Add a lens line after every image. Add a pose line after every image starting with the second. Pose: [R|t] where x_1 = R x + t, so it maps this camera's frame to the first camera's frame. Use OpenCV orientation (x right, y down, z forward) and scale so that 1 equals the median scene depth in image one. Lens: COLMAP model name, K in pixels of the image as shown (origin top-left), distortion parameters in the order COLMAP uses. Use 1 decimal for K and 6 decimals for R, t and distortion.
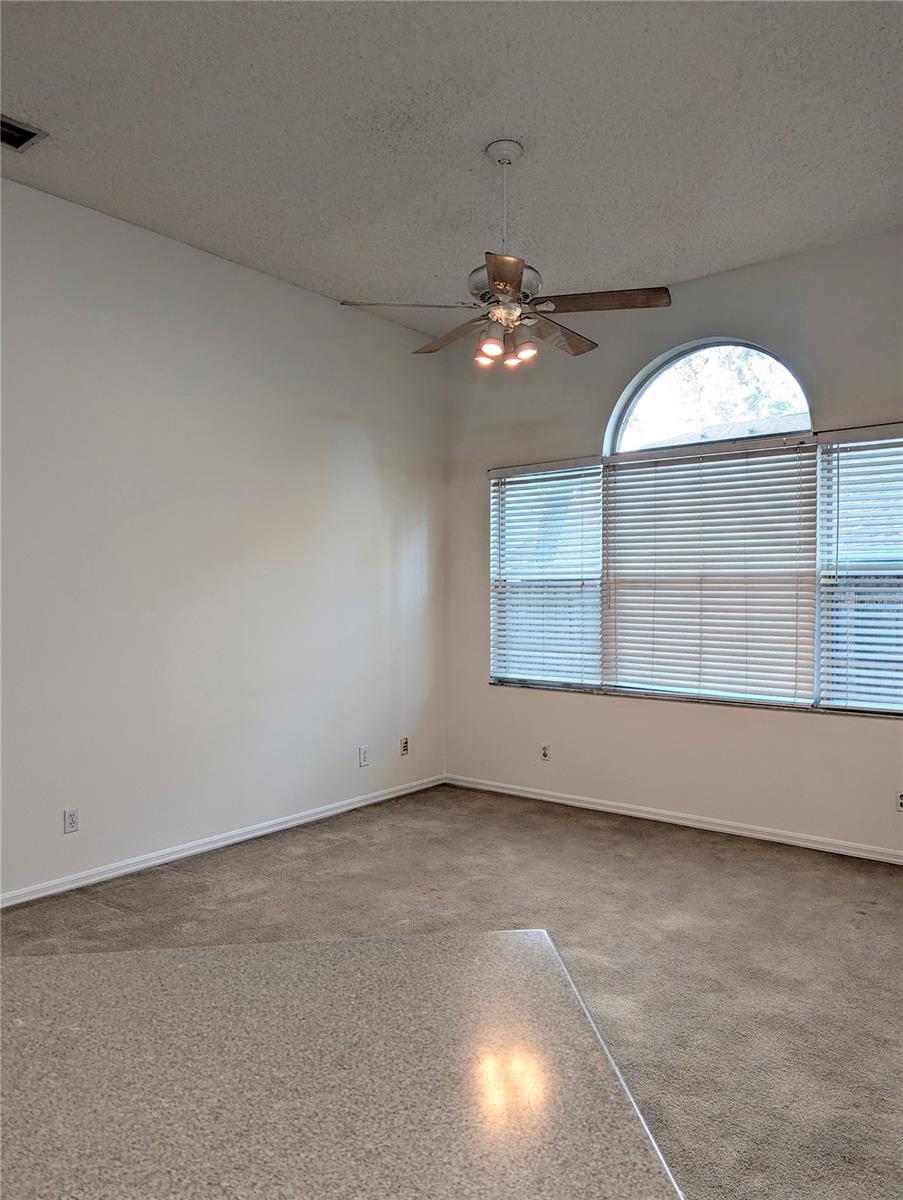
lens RADIAL K [[846.6, 0, 449.9], [0, 846.6, 604.9], [0, 0, 1]] dist [0.056002, -0.040887]
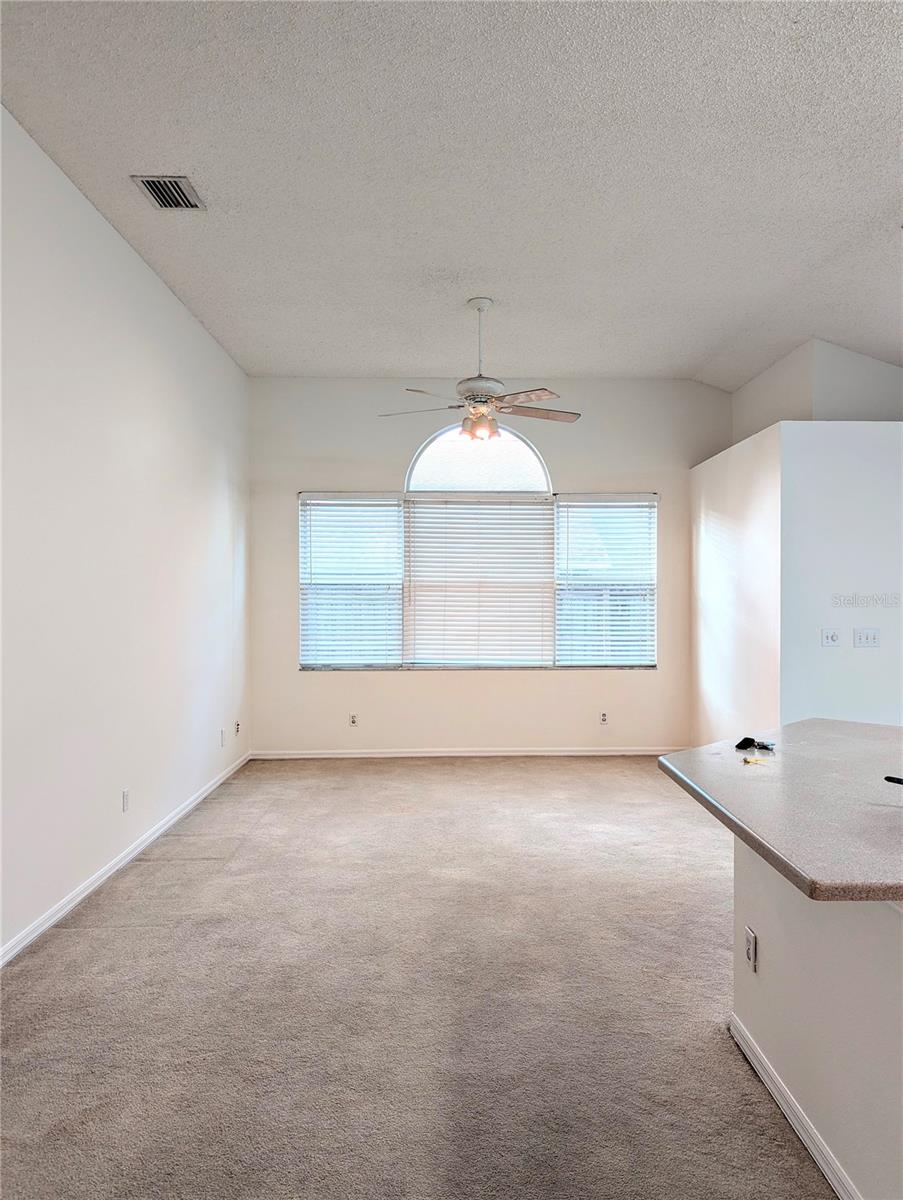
lens RADIAL K [[846.6, 0, 454.4], [0, 846.6, 595.9], [0, 0, 1]] dist [0.056002, -0.040887]
pose [[0.771065, 0.002758, 0.636750, -0.618231], [0.009040, 0.999842, -0.015278, 0.009632], [-0.636692, 0.017536, 0.770919, -0.084549]]
